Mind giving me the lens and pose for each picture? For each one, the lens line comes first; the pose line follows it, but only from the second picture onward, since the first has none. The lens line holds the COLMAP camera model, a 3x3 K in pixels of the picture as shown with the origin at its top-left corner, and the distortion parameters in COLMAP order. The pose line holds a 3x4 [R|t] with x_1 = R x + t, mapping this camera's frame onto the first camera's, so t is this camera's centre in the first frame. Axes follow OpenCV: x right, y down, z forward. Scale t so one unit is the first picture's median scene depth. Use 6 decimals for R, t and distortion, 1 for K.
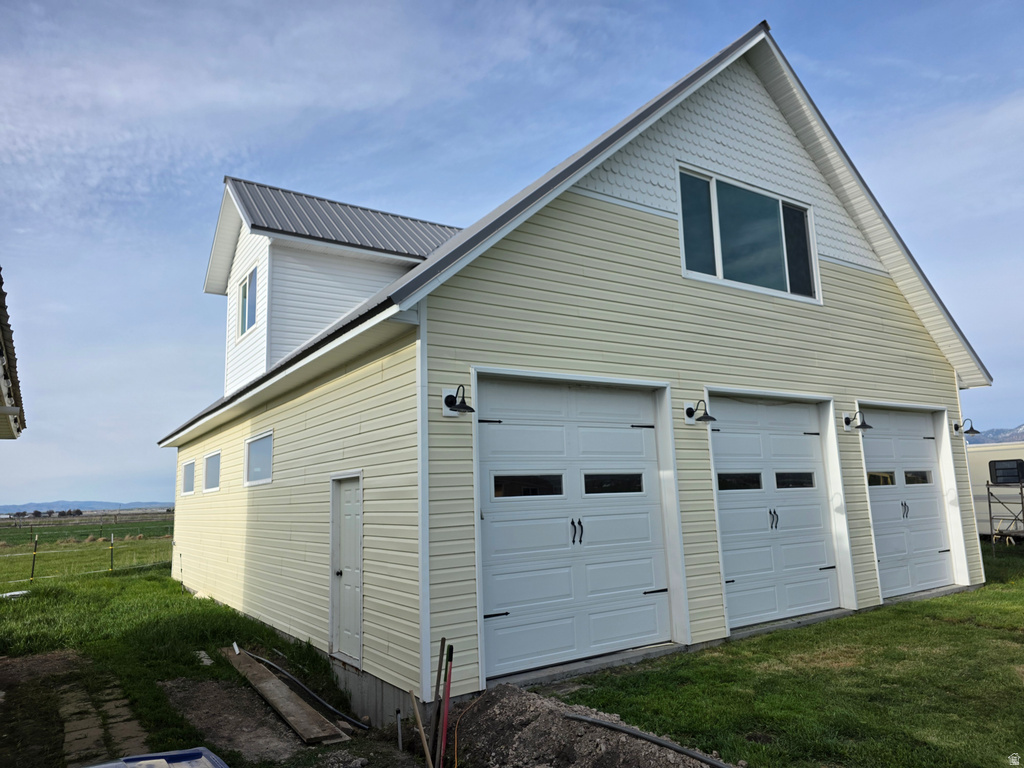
lens RADIAL K [[693.9, 0, 510.2], [0, 693.9, 385.1], [0, 0, 1]] dist [0.019174, -0.008138]
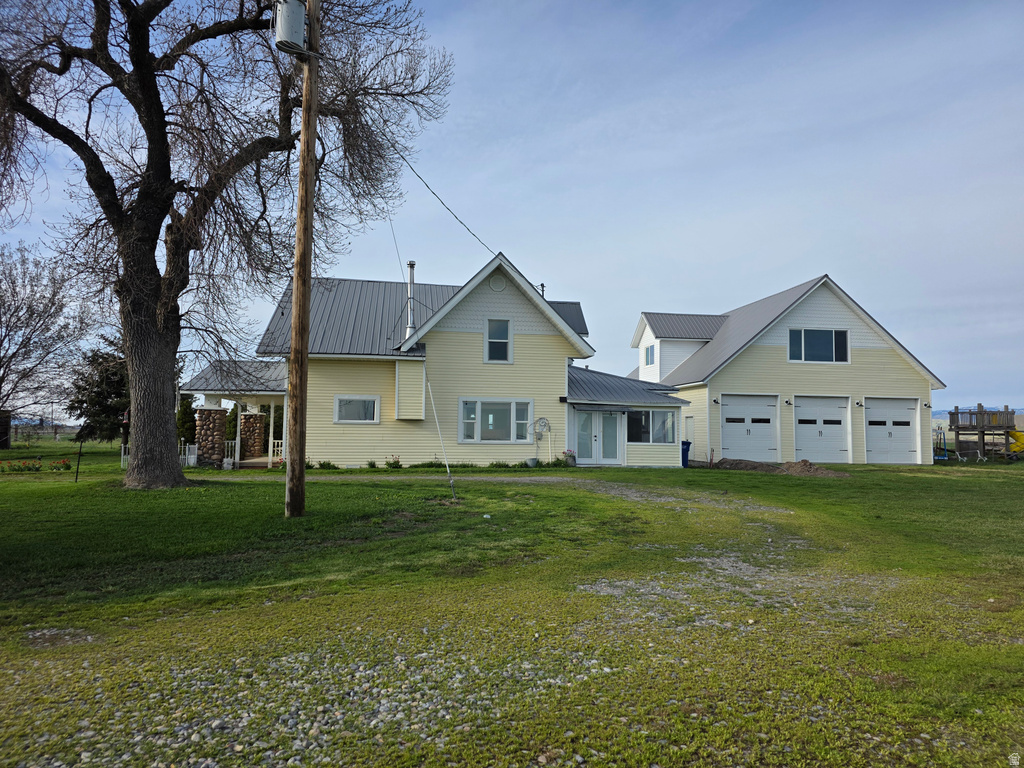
lens RADIAL K [[693.9, 0, 507.4], [0, 693.9, 387.9], [0, 0, 1]] dist [0.019174, -0.008138]
pose [[0.909922, 0.021627, -0.414216, 0.392068], [0.020159, 0.995154, 0.096245, -0.367562], [0.414290, -0.095925, 0.905076, -2.552765]]
